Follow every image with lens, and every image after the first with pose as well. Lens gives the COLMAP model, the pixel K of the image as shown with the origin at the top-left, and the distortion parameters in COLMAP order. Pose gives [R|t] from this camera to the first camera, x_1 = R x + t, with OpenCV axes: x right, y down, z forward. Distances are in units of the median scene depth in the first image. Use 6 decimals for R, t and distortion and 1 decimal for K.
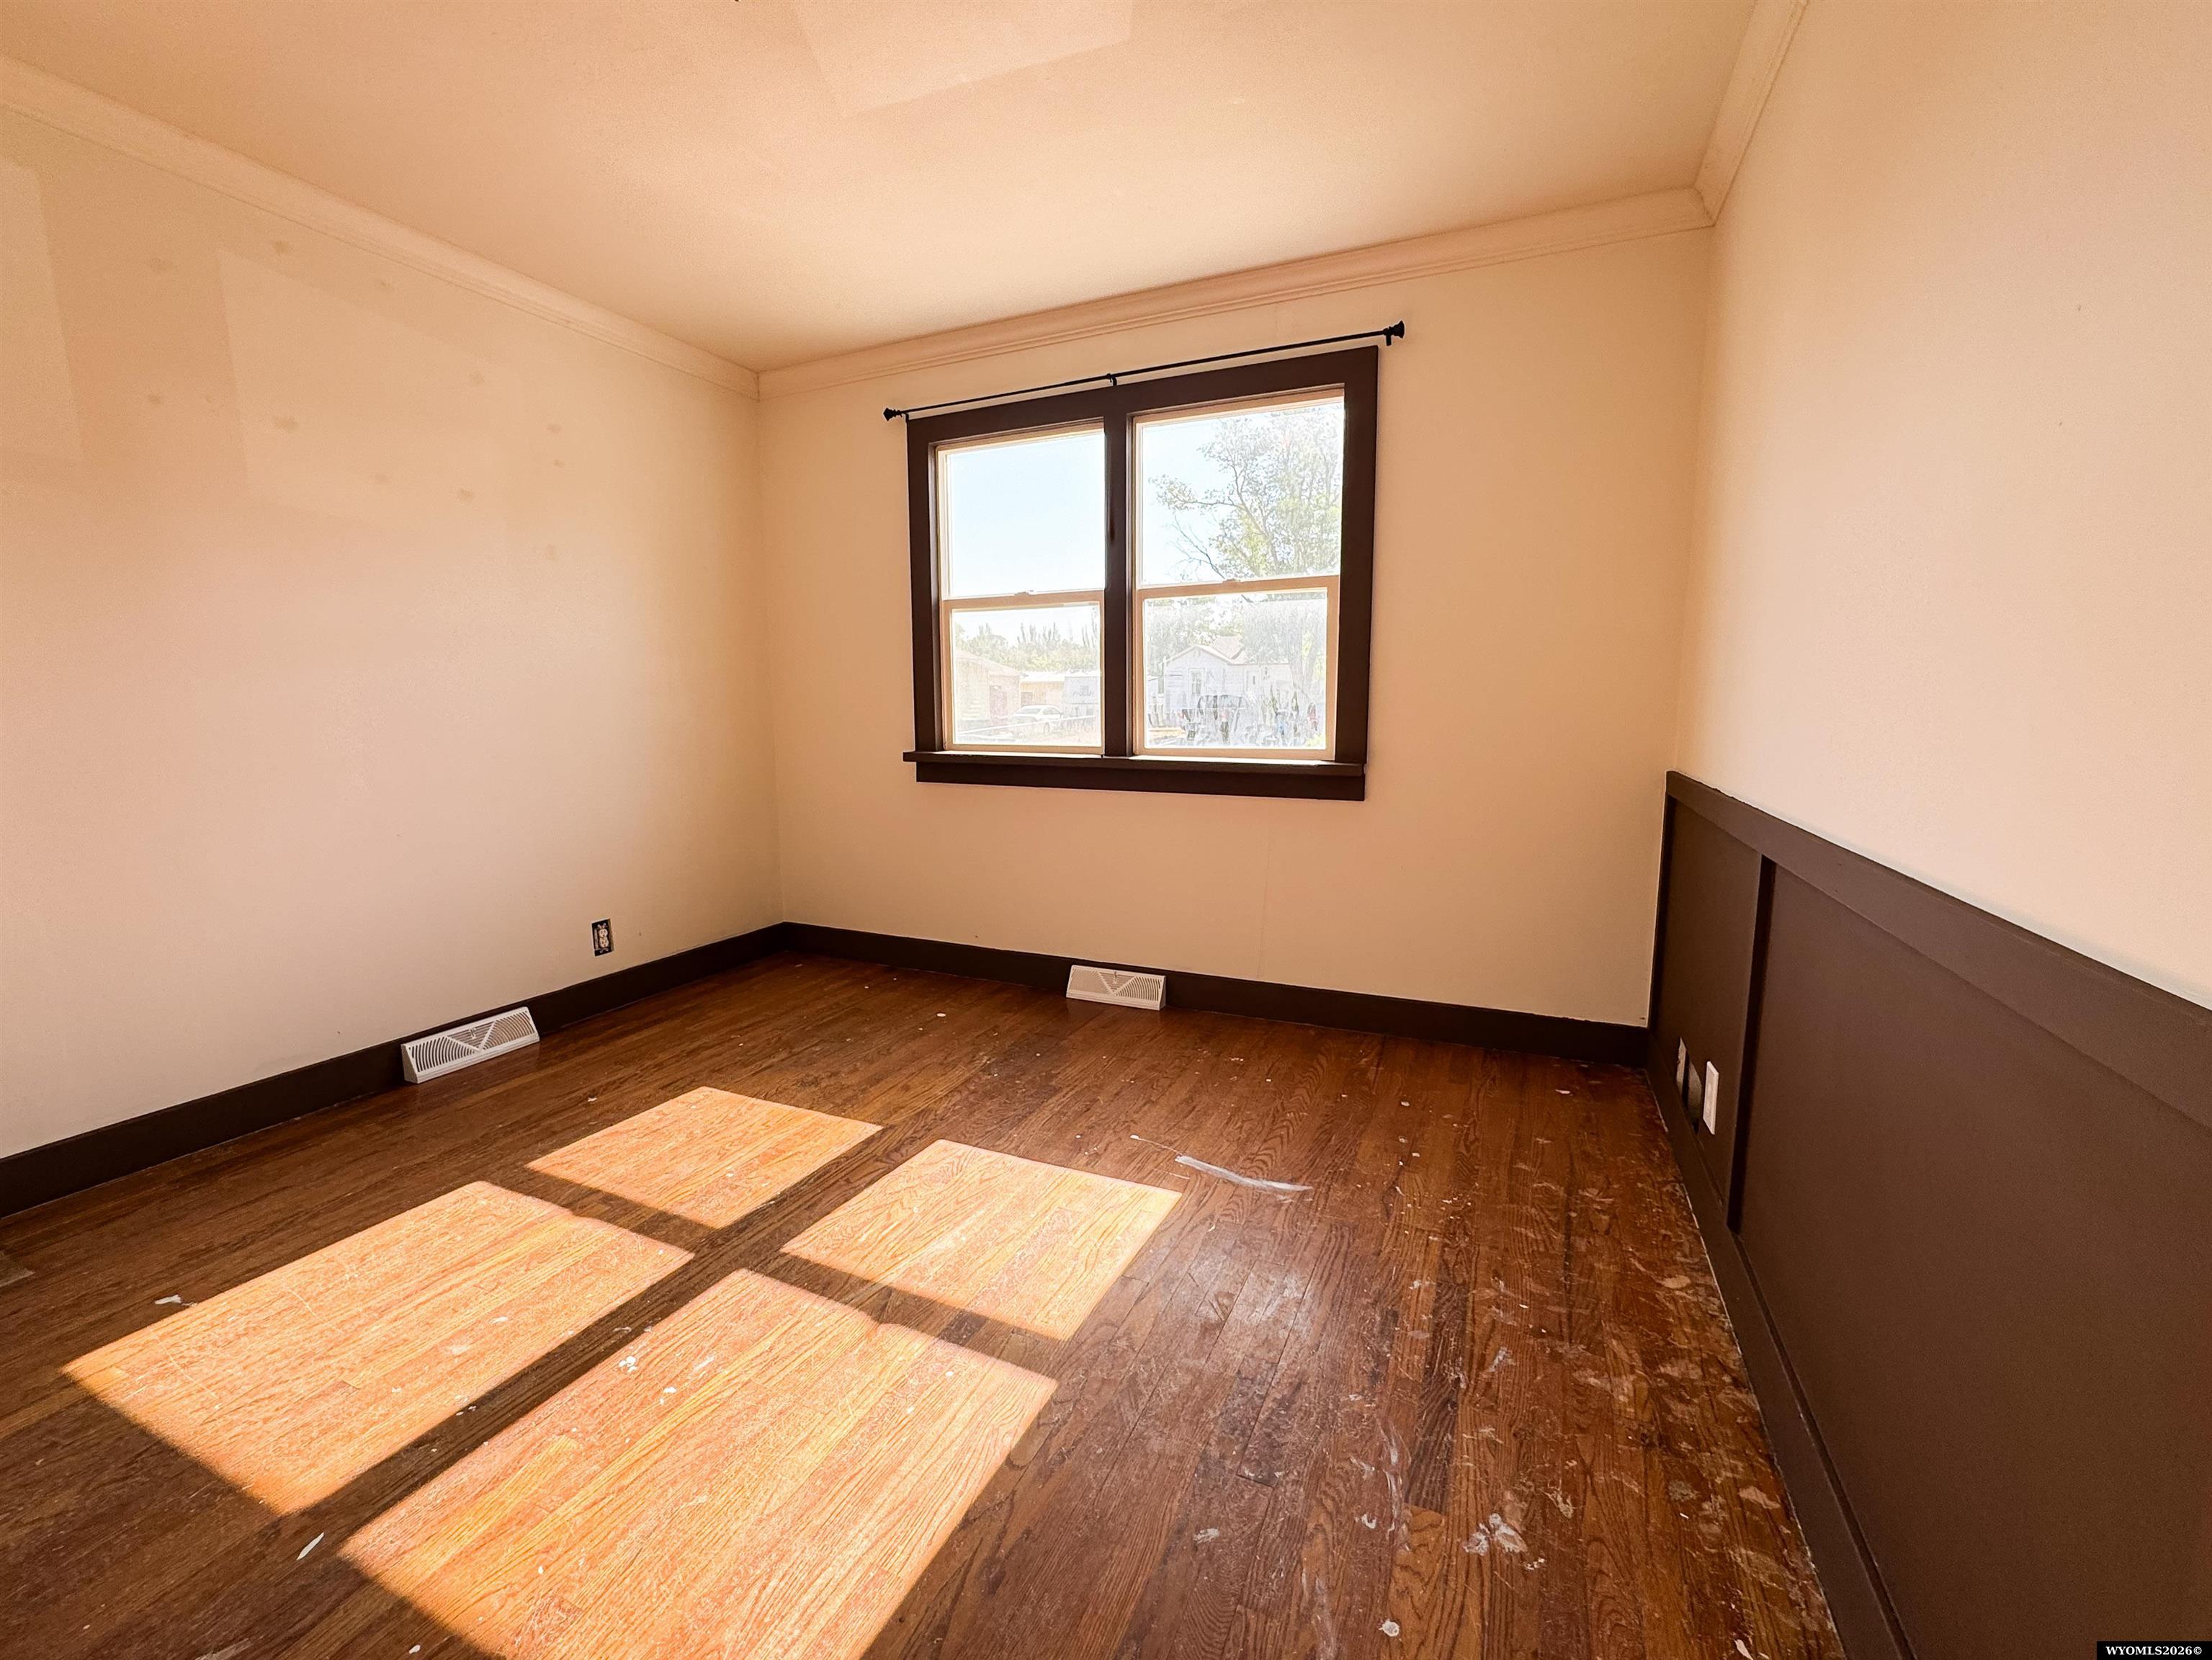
lens RADIAL K [[910.3, 0, 1094.0], [0, 910.3, 832.5], [0, 0, 1]] dist [-0.029730, 0.010959]
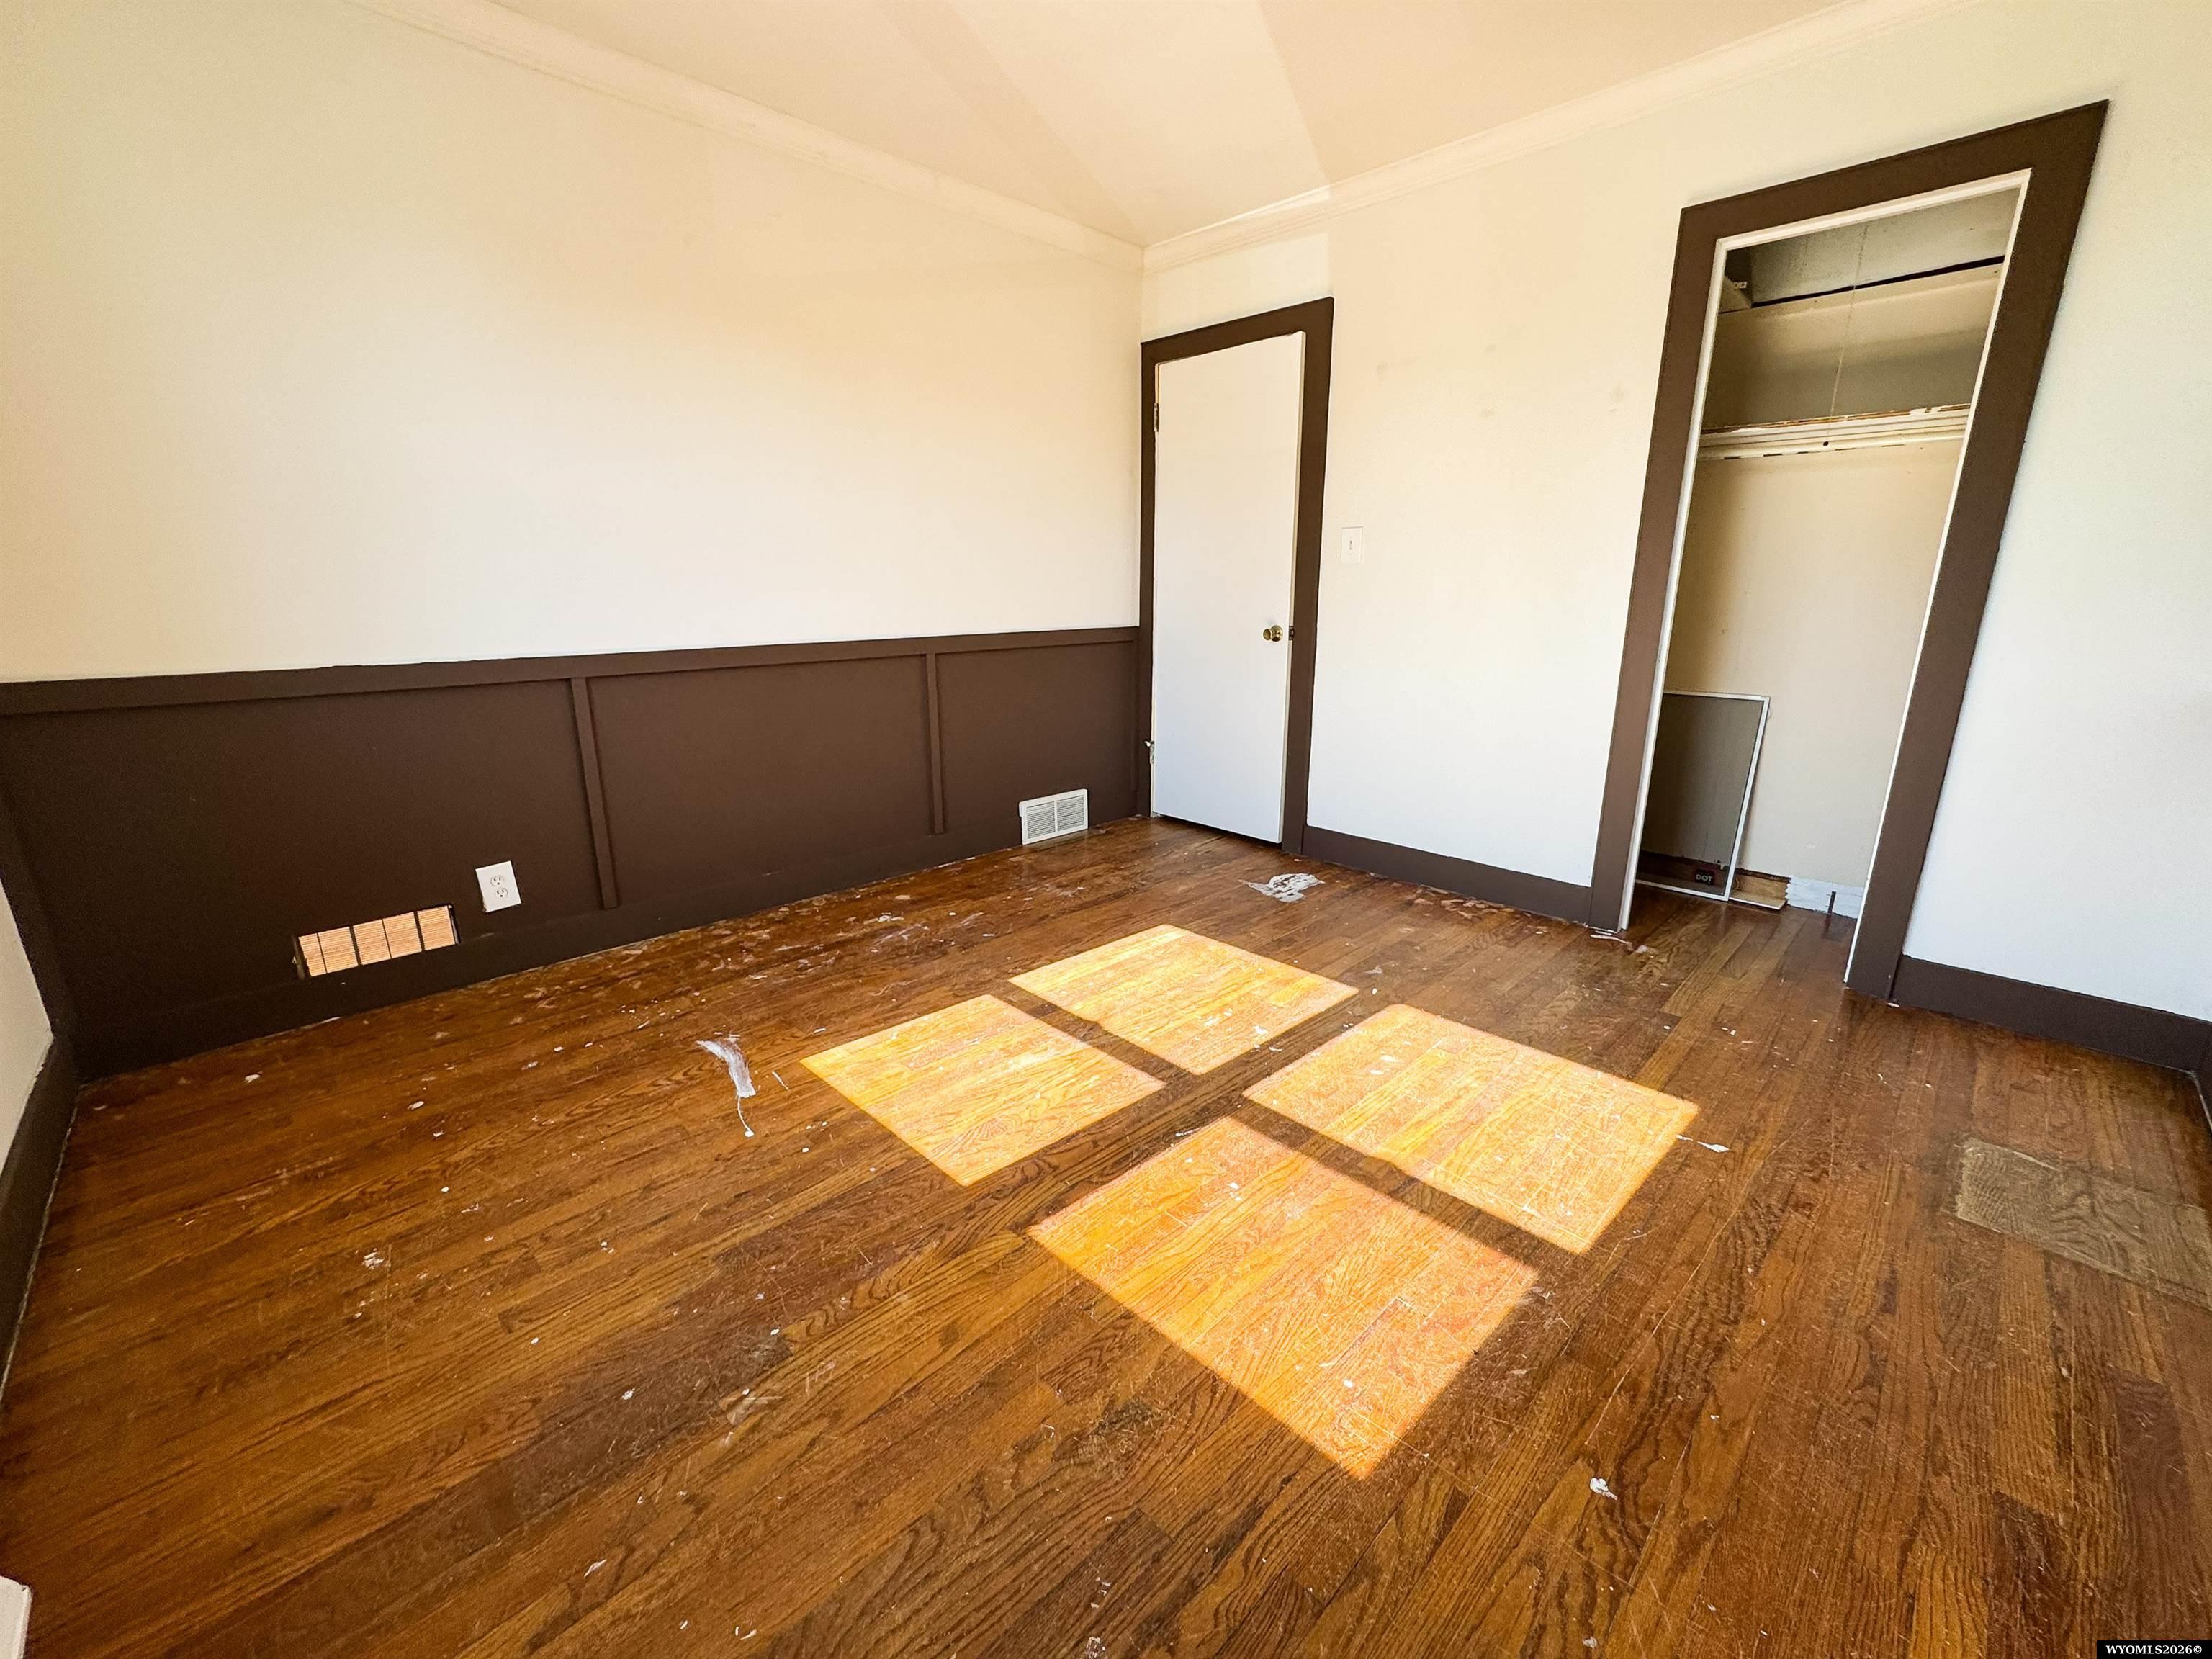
lens RADIAL K [[910.2, 0, 1109.8], [0, 910.2, 823.5], [0, 0, 1]] dist [-0.029730, 0.010959]
pose [[-0.937600, -0.079863, 0.338419, -0.555973], [0.056961, 0.924841, 0.376064, -0.221557], [-0.343018, 0.371874, -0.862582, 1.636445]]
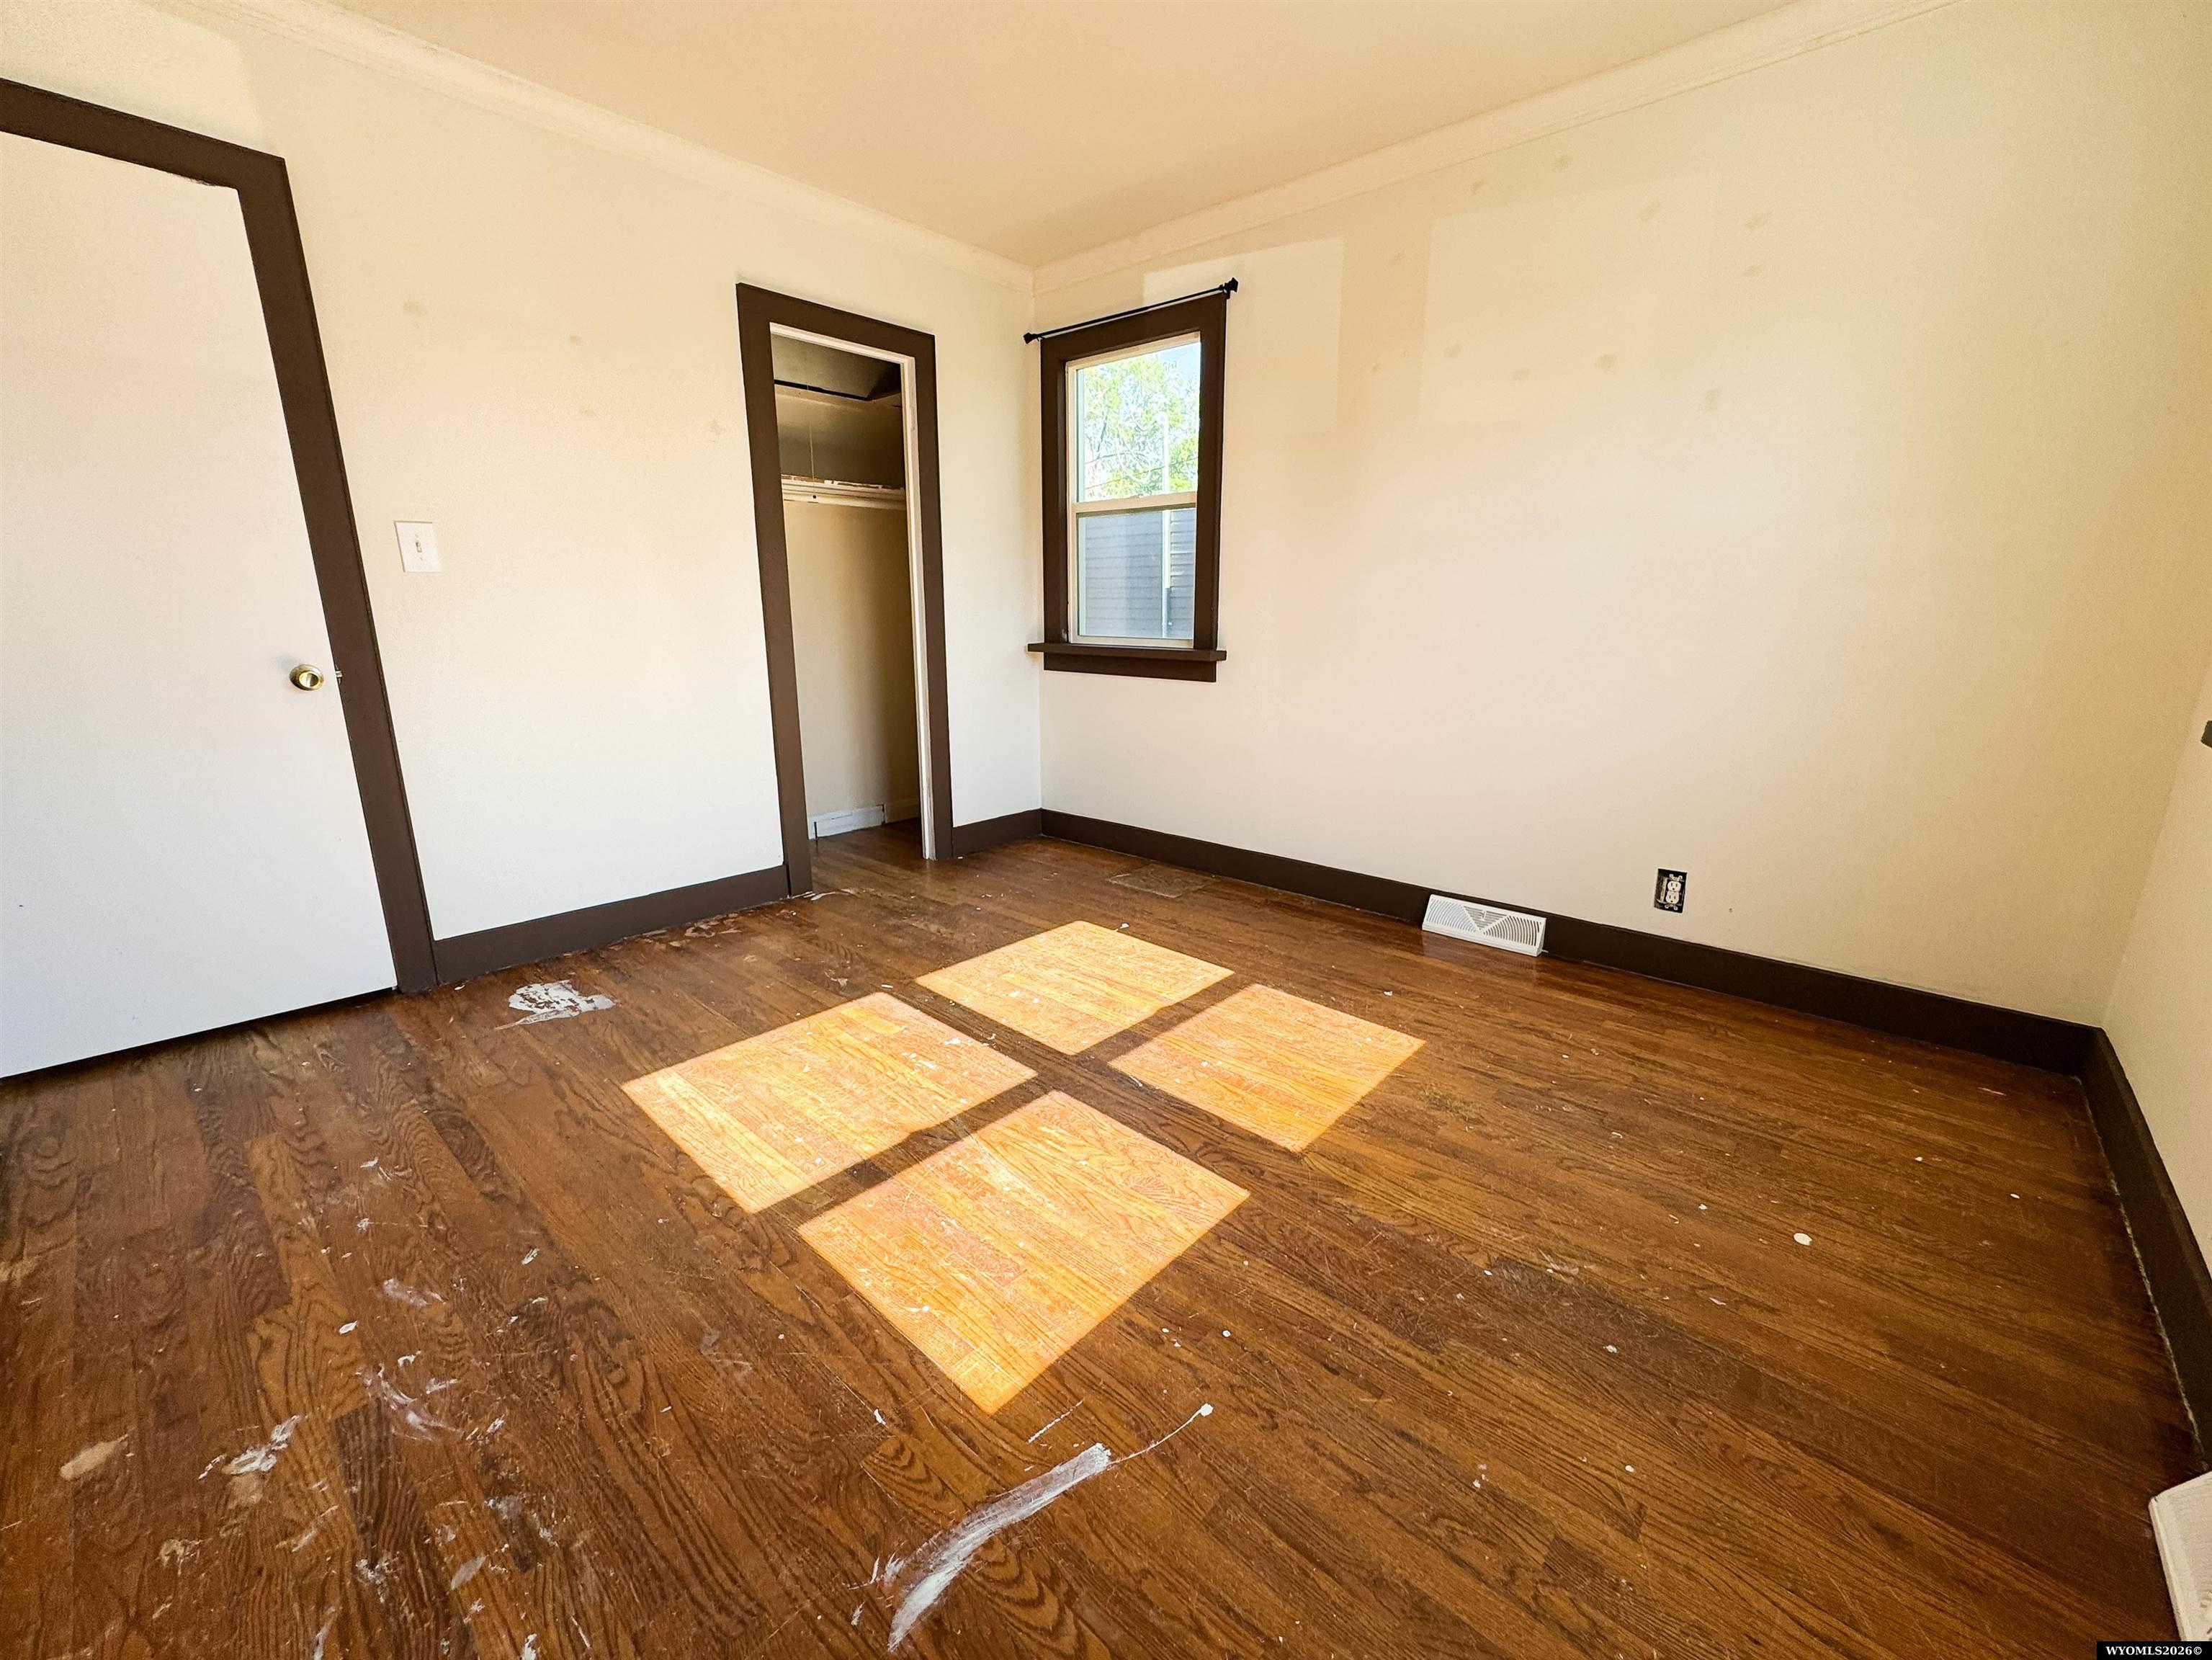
lens RADIAL K [[910.3, 0, 1106.3], [0, 910.3, 820.6], [0, 0, 1]] dist [-0.029730, 0.010959]
pose [[-0.286512, 0.225871, -0.931071, 0.529328], [-0.138117, 0.951924, 0.273431, -0.147888], [0.948069, 0.206938, -0.241542, 1.108382]]
